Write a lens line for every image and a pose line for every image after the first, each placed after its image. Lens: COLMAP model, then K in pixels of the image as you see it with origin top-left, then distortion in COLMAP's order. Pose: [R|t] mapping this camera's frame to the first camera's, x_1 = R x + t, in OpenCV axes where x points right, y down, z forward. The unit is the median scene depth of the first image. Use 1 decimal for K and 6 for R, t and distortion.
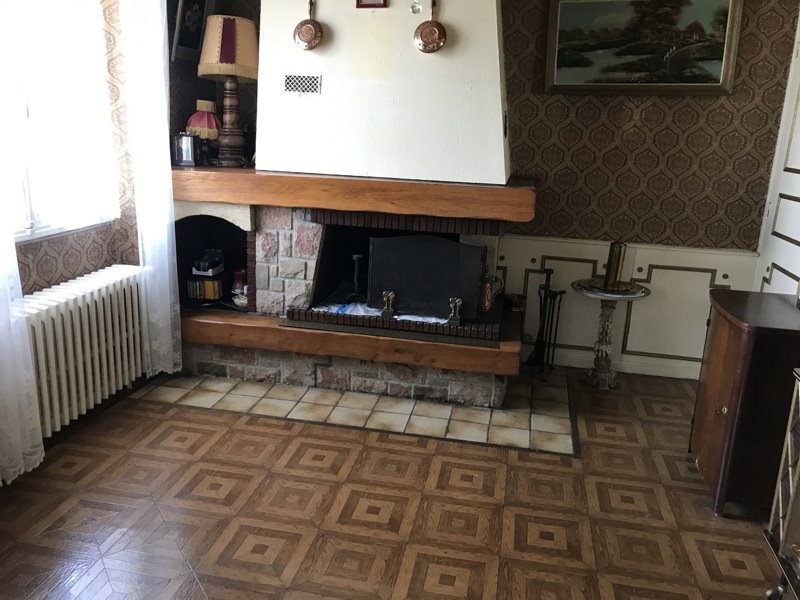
lens RADIAL K [[643.2, 0, 416.2], [0, 643.2, 287.0], [0, 0, 1]] dist [0.036737, -0.040634]
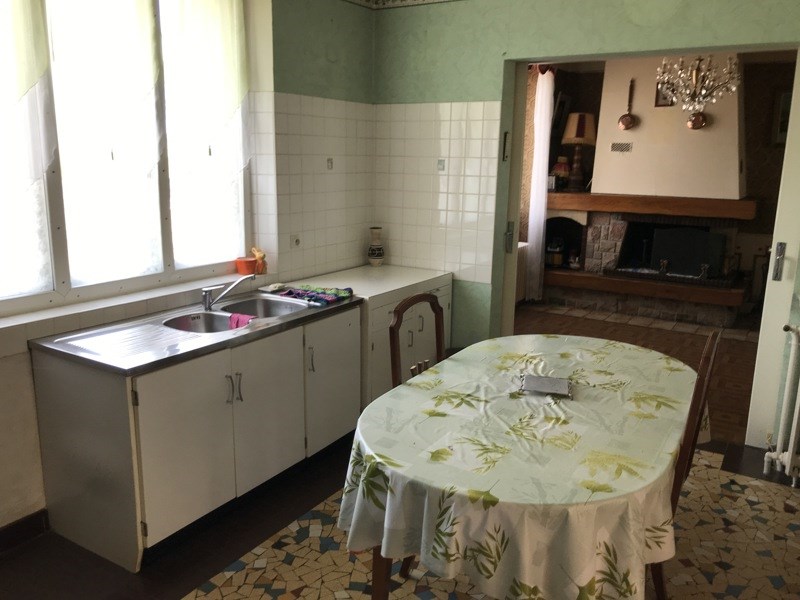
lens RADIAL K [[643.2, 0, 416.2], [0, 643.2, 287.0], [0, 0, 1]] dist [0.036737, -0.040634]
pose [[0.930944, 0.048886, -0.361874, -0.029998], [-0.070674, 0.996382, -0.047210, 0.212856], [0.358257, 0.069525, 0.931031, -0.897730]]
